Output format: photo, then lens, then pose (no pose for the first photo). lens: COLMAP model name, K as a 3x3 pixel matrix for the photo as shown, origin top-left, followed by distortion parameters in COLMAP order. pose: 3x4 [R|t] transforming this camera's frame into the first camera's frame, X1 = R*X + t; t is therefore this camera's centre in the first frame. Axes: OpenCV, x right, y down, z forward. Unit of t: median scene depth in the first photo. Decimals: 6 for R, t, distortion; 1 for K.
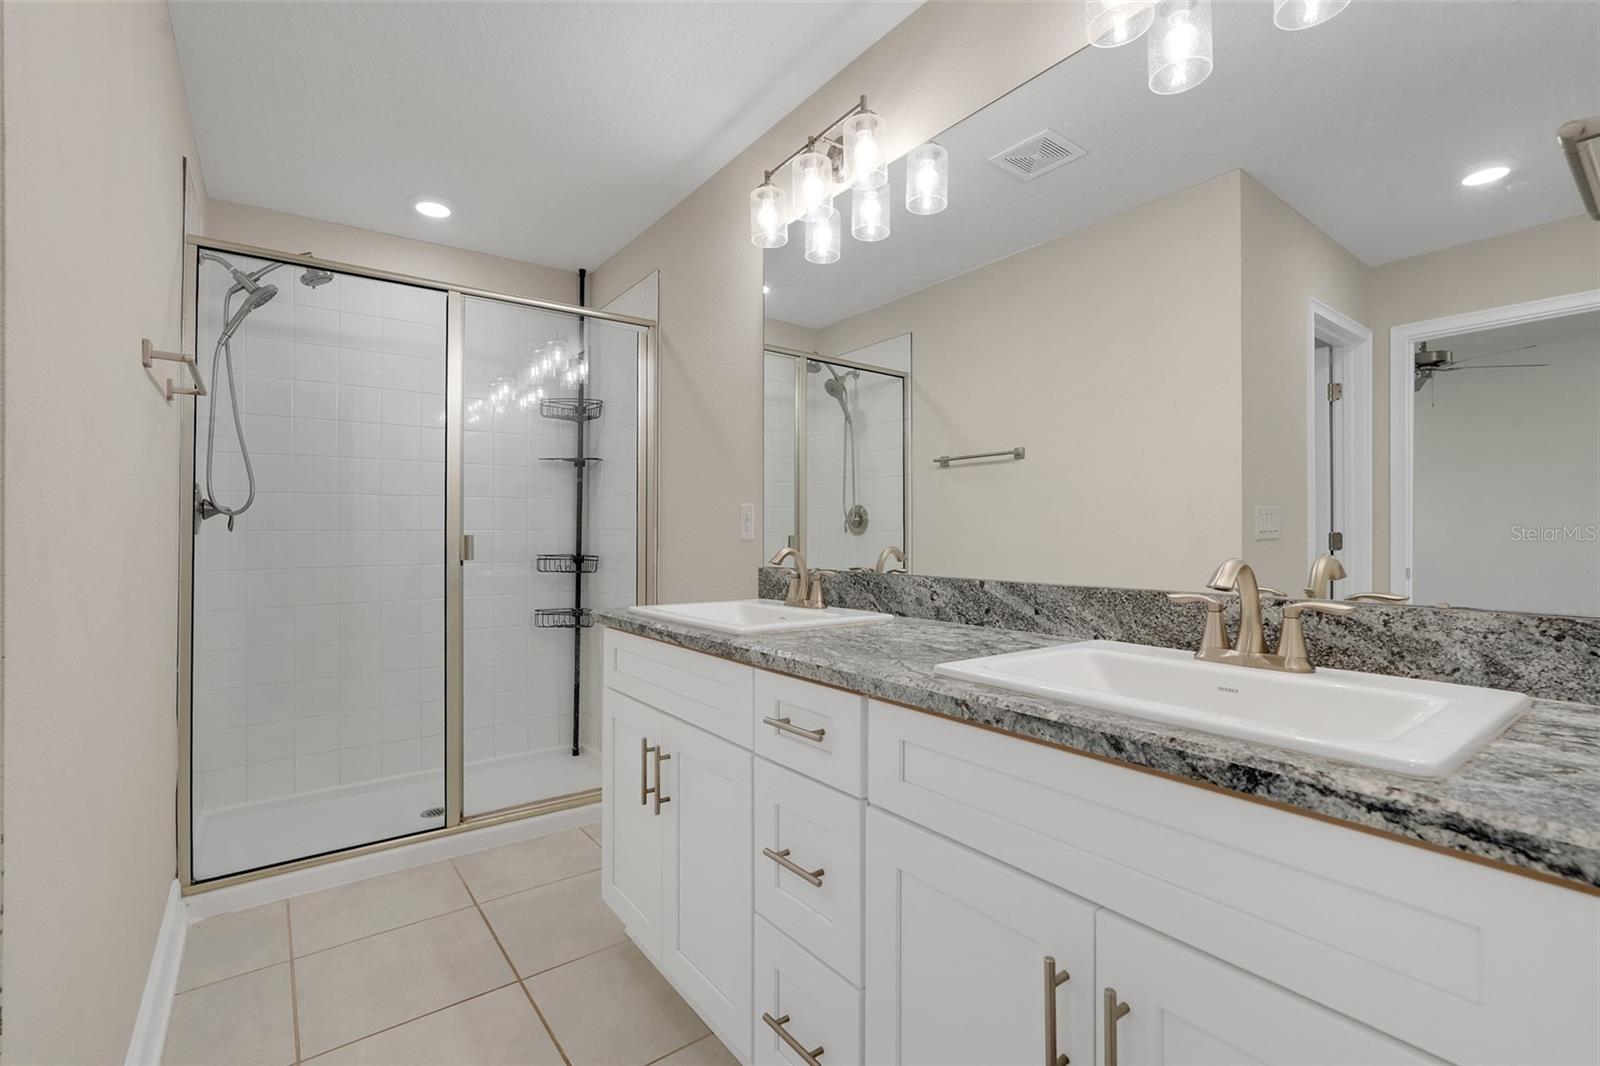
lens RADIAL K [[700.7, 0, 797.3], [0, 700.7, 537.7], [0, 0, 1]] dist [-0.002512, -0.000105]
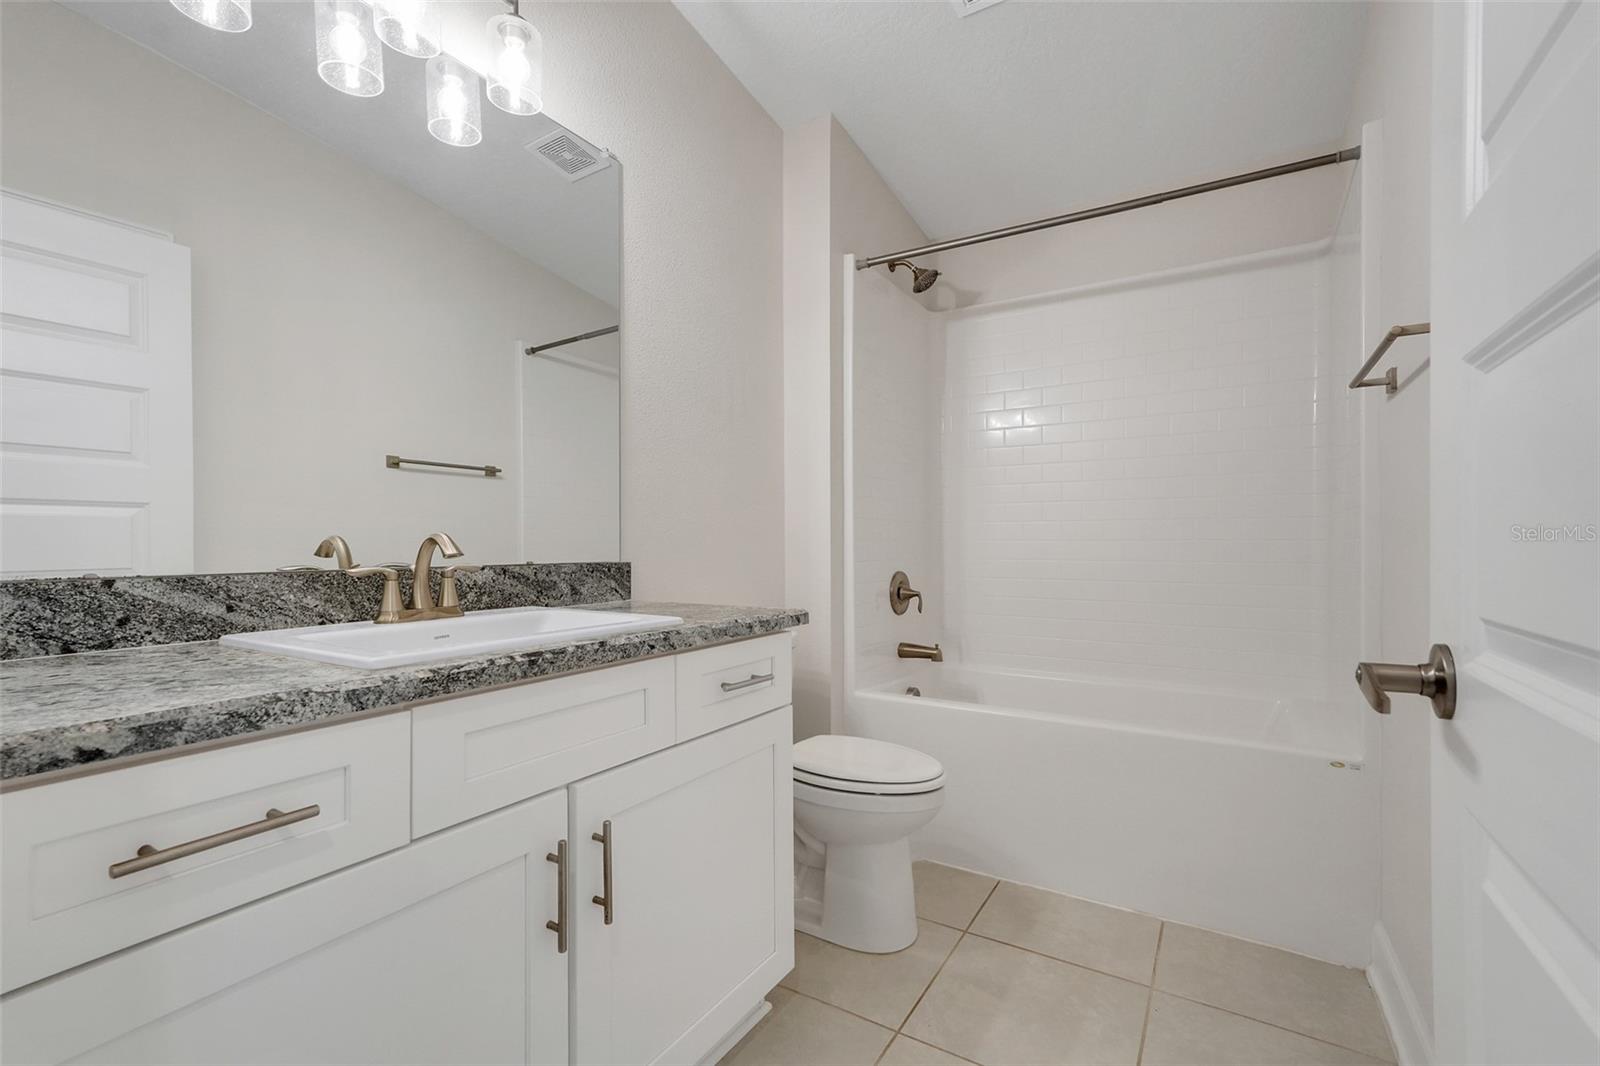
lens RADIAL K [[700.7, 0, 797.9], [0, 700.7, 529.9], [0, 0, 1]] dist [-0.002512, -0.000105]
pose [[-0.351886, -0.017972, 0.935870, -0.655024], [-0.032018, 0.999462, 0.007154, -0.009289], [-0.935495, -0.027448, -0.352272, 0.723010]]
